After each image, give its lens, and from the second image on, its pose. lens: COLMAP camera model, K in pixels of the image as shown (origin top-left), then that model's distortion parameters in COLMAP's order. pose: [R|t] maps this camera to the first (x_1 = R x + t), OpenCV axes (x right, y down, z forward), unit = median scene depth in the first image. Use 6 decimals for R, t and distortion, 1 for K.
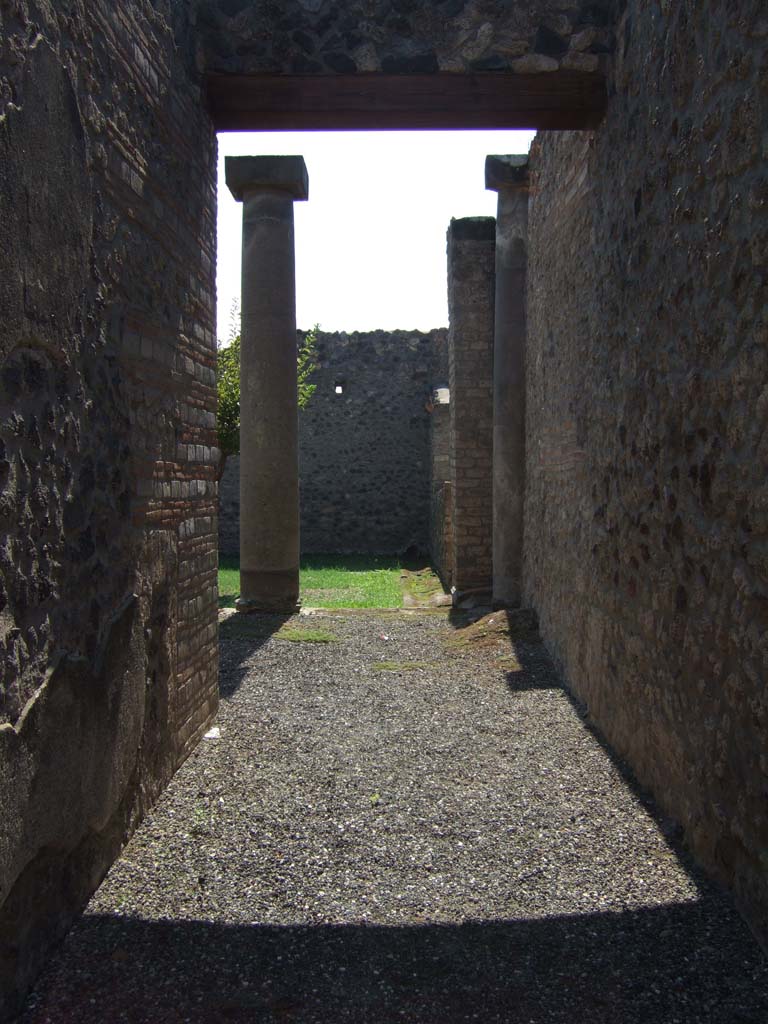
lens RADIAL K [[1107.8, 0, 384.4], [0, 1107.8, 509.8], [0, 0, 1]] dist [-0.045852, 0.000000]
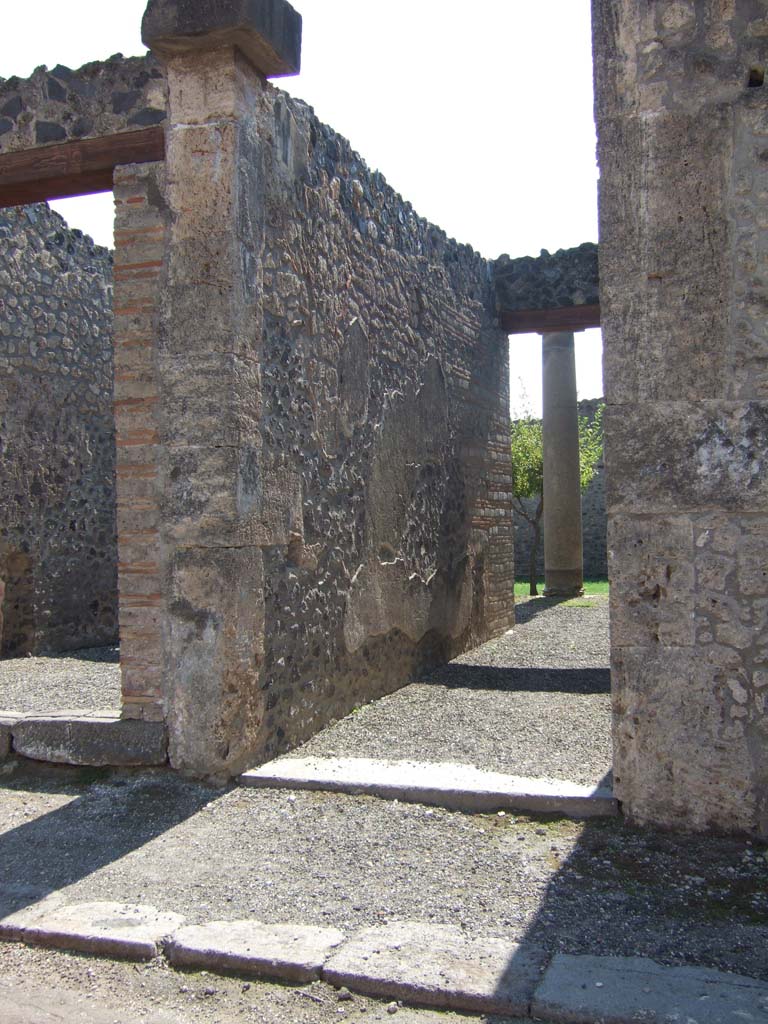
lens RADIAL K [[1107.8, 0, 384.1], [0, 1107.8, 513.2], [0, 0, 1]] dist [-0.045852, 0.000000]
pose [[0.947746, -0.022823, -0.318209, 0.343816], [0.011161, 0.999199, -0.038423, 0.070632], [0.318831, 0.032864, 0.947242, -1.247890]]
